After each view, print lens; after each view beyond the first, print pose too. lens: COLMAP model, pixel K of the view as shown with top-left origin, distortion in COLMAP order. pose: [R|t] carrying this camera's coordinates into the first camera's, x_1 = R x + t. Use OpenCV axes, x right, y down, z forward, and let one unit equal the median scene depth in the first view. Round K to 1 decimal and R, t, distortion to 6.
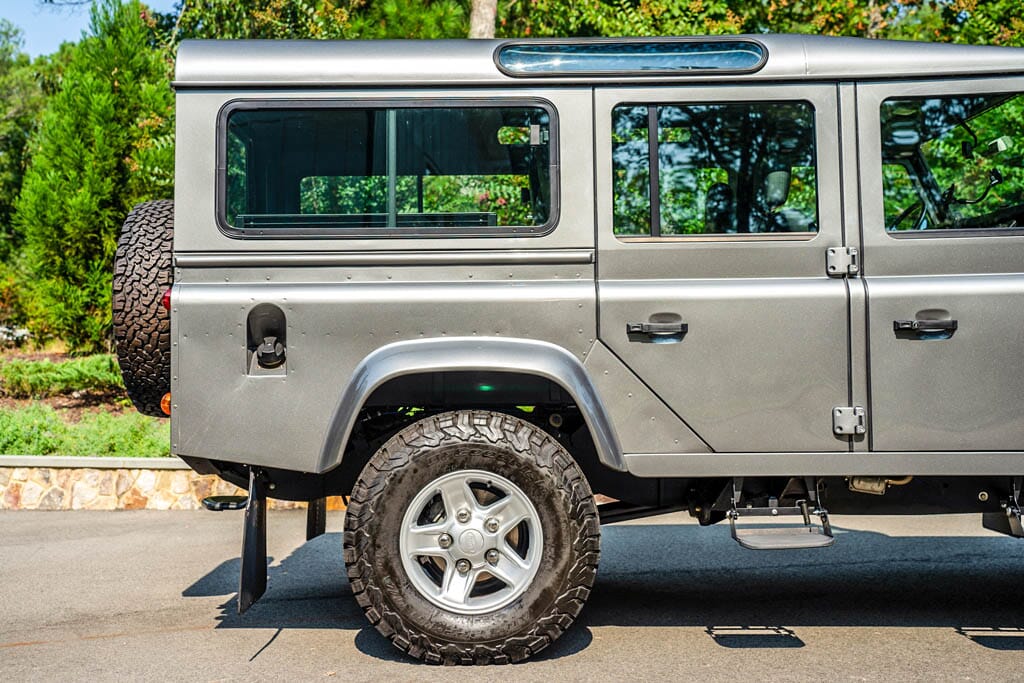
lens RADIAL K [[1214.0, 0, 512.0], [0, 1214.0, 341.5], [0, 0, 1]] dist [0.109448, 0.023340]
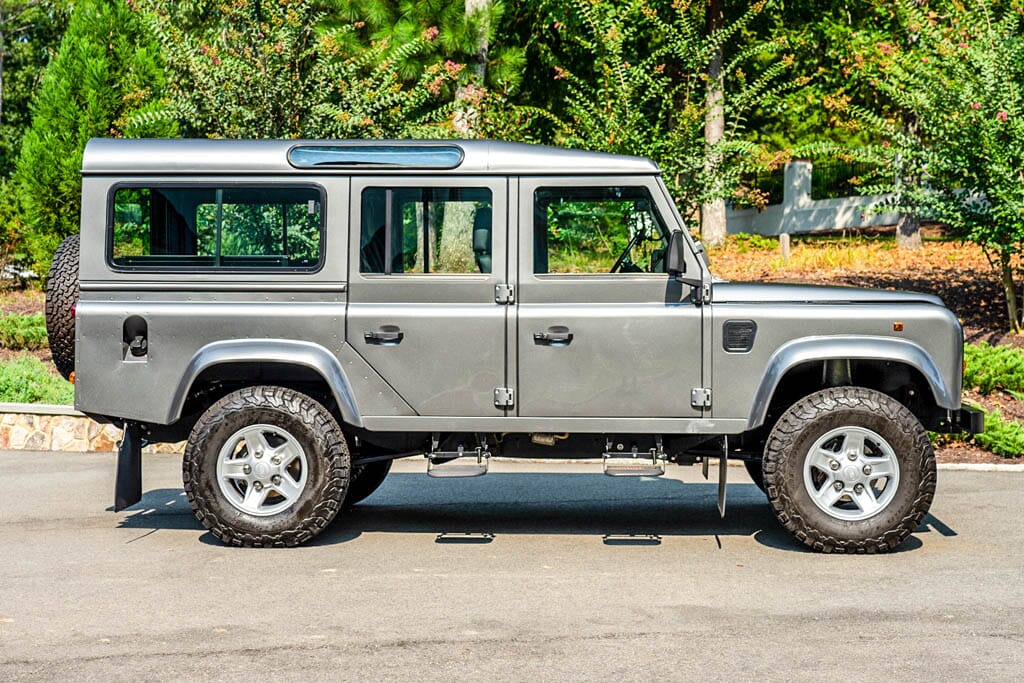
lens RADIAL K [[1390.0, 0, 515.6], [0, 1390.0, 307.5], [0, 0, 1]] dist [0.020327, 0.048762]
pose [[0.998739, 0.015527, -0.047733, 0.364583], [-0.014521, 0.999667, 0.021351, -0.085019], [0.048049, -0.020631, 0.998632, -0.744717]]
